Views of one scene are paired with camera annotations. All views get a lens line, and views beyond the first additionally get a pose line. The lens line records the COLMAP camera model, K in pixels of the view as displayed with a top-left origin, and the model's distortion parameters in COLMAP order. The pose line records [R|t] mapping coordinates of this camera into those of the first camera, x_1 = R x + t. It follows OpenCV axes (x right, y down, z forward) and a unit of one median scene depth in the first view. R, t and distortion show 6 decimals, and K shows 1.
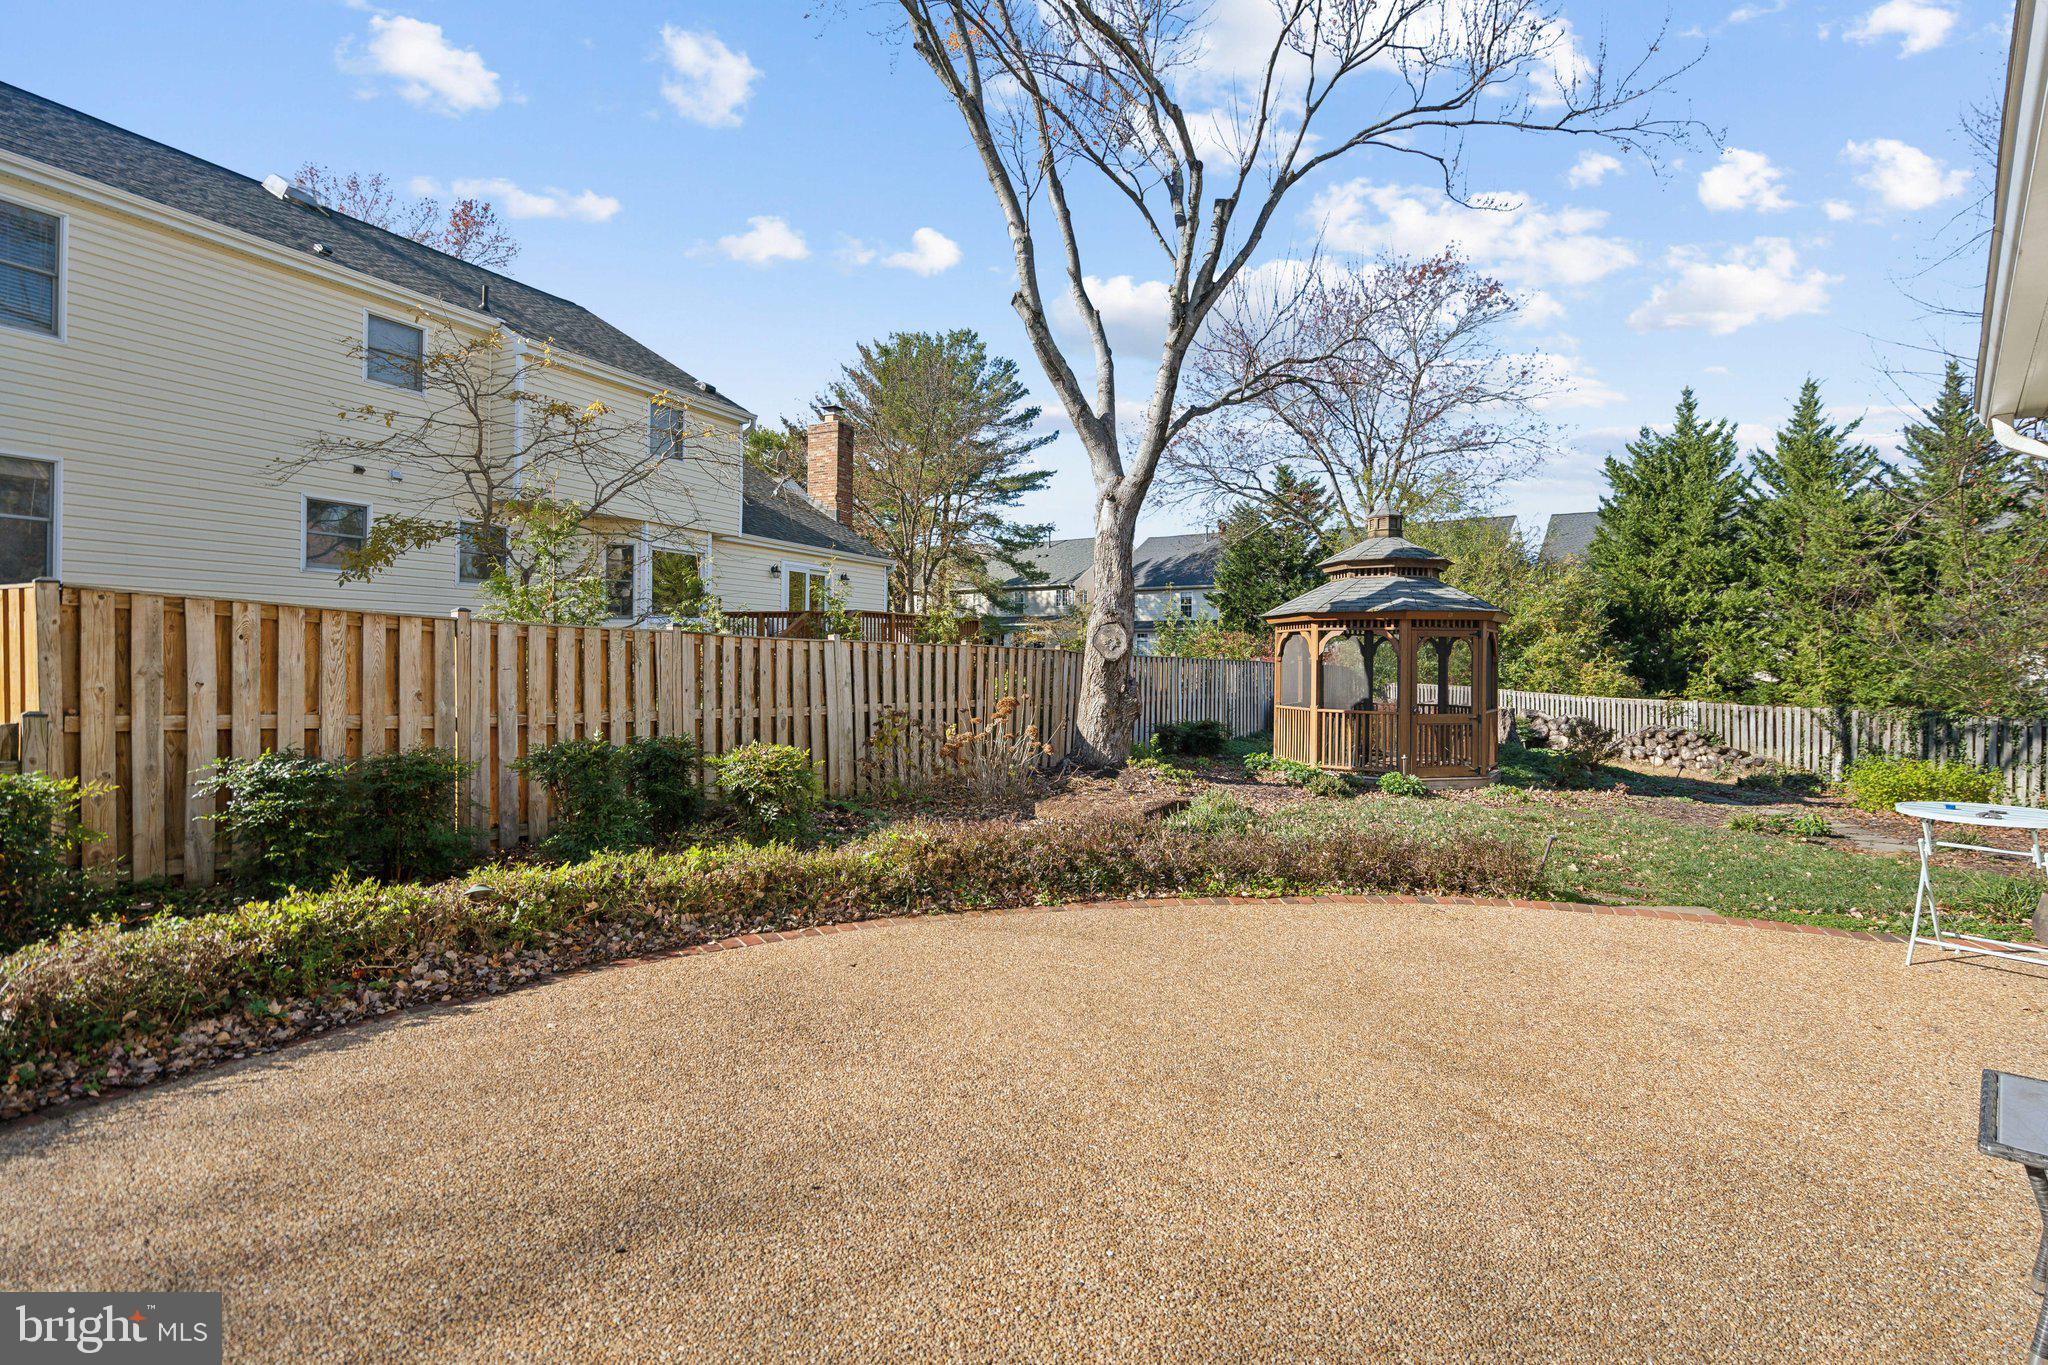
lens RADIAL K [[944.3, 0, 1035.4], [0, 944.3, 668.1], [0, 0, 1]] dist [0.000871, 0.000058]
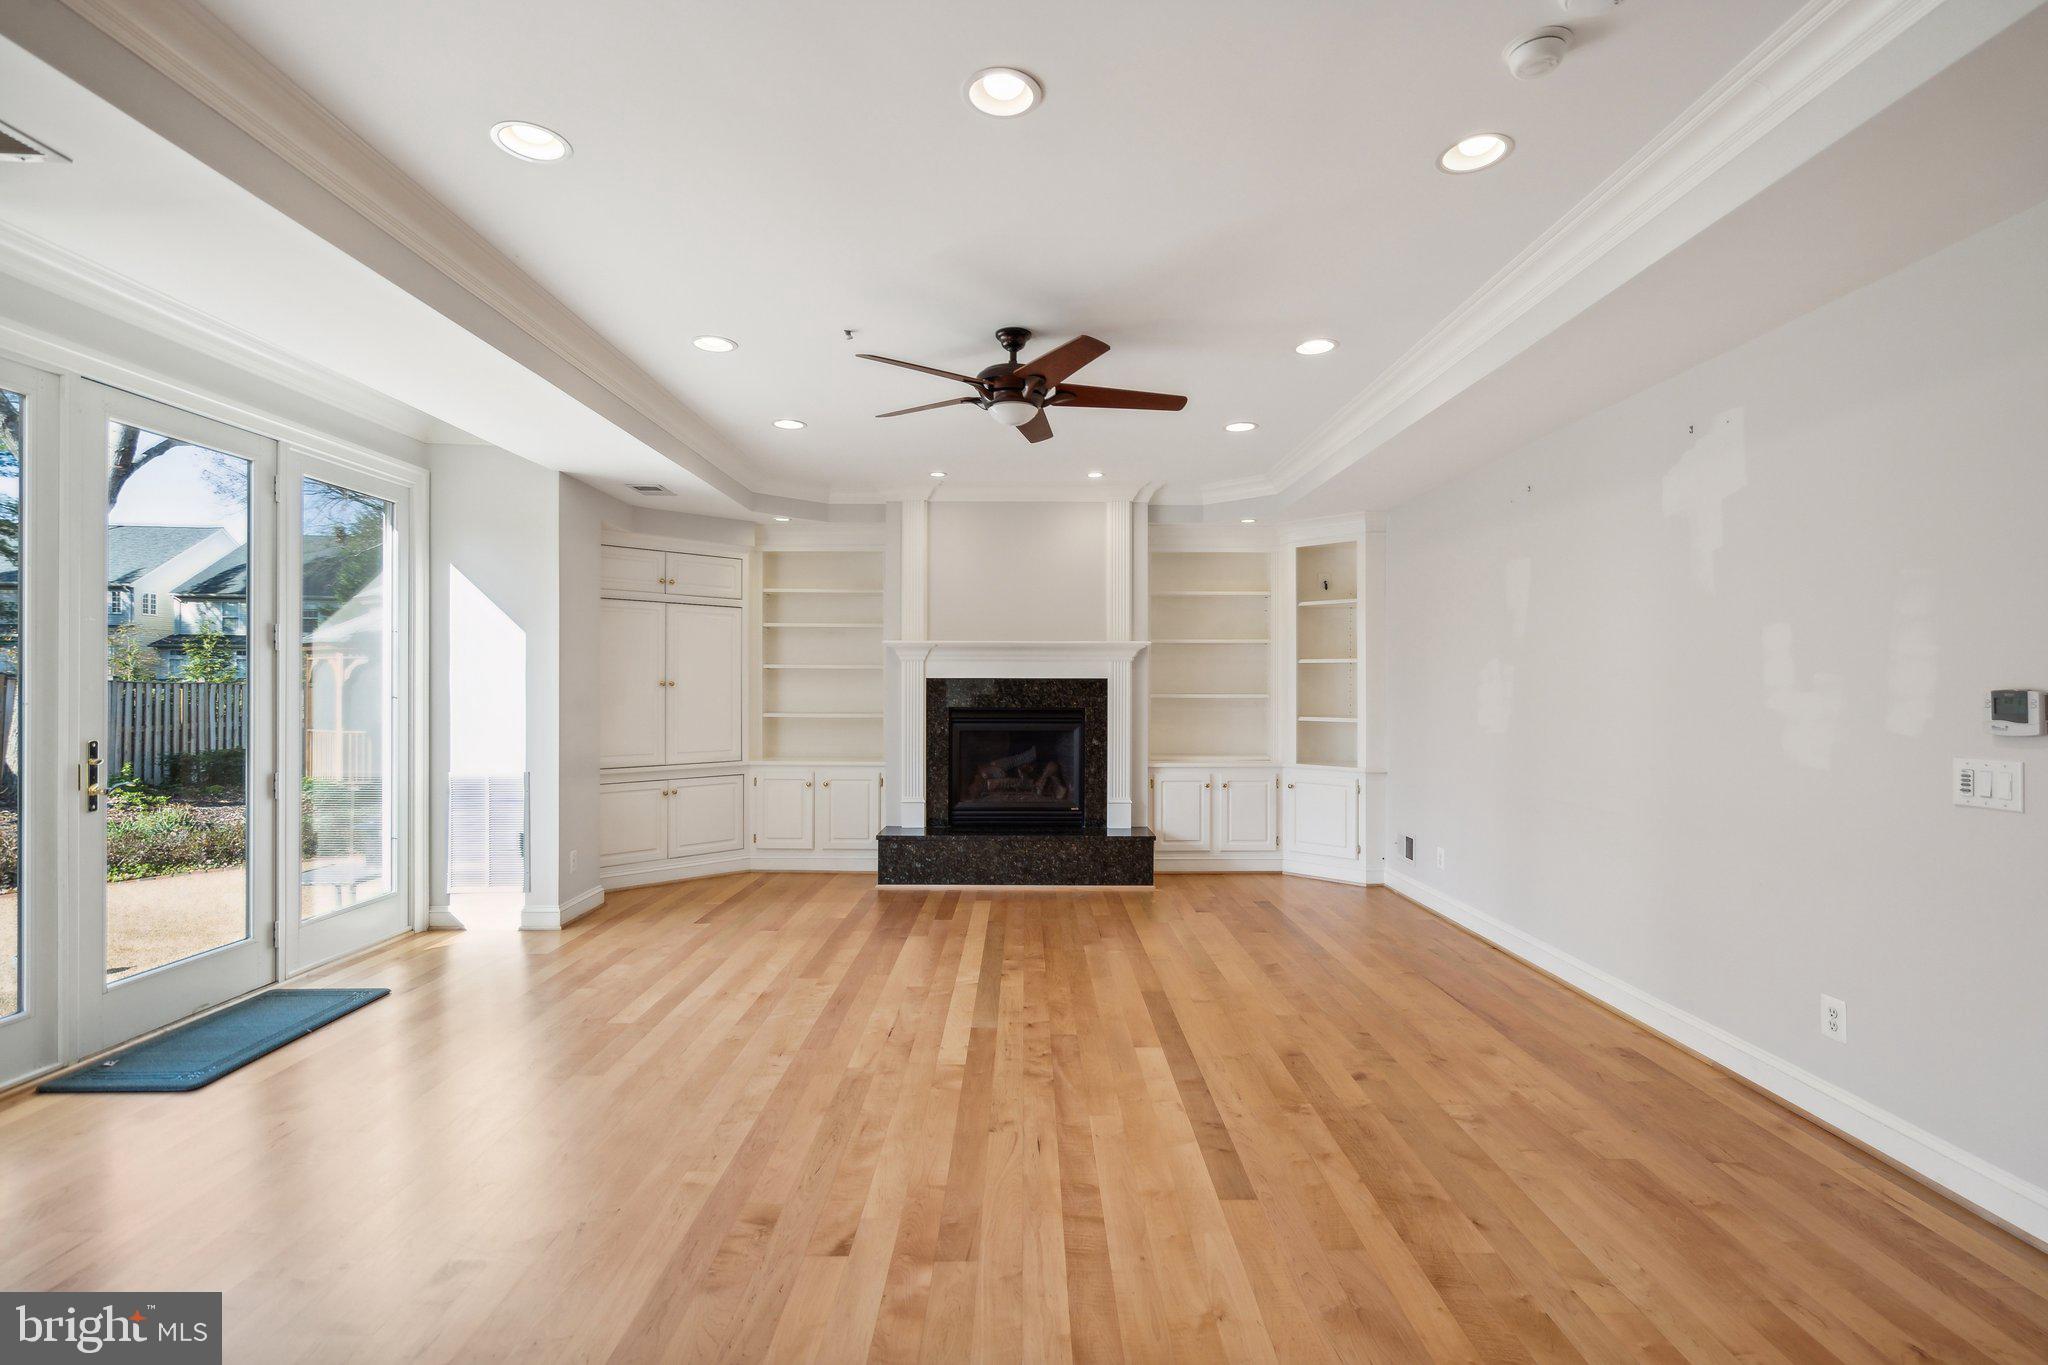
lens RADIAL K [[944.3, 0, 1035.4], [0, 944.3, 668.1], [0, 0, 1]] dist [0.000871, 0.000058]
pose [[0.703130, 0.007201, 0.711025, 0.087861], [0.008366, 0.999796, -0.018398, -0.002577], [-0.711013, 0.018885, 0.702926, -0.326376]]
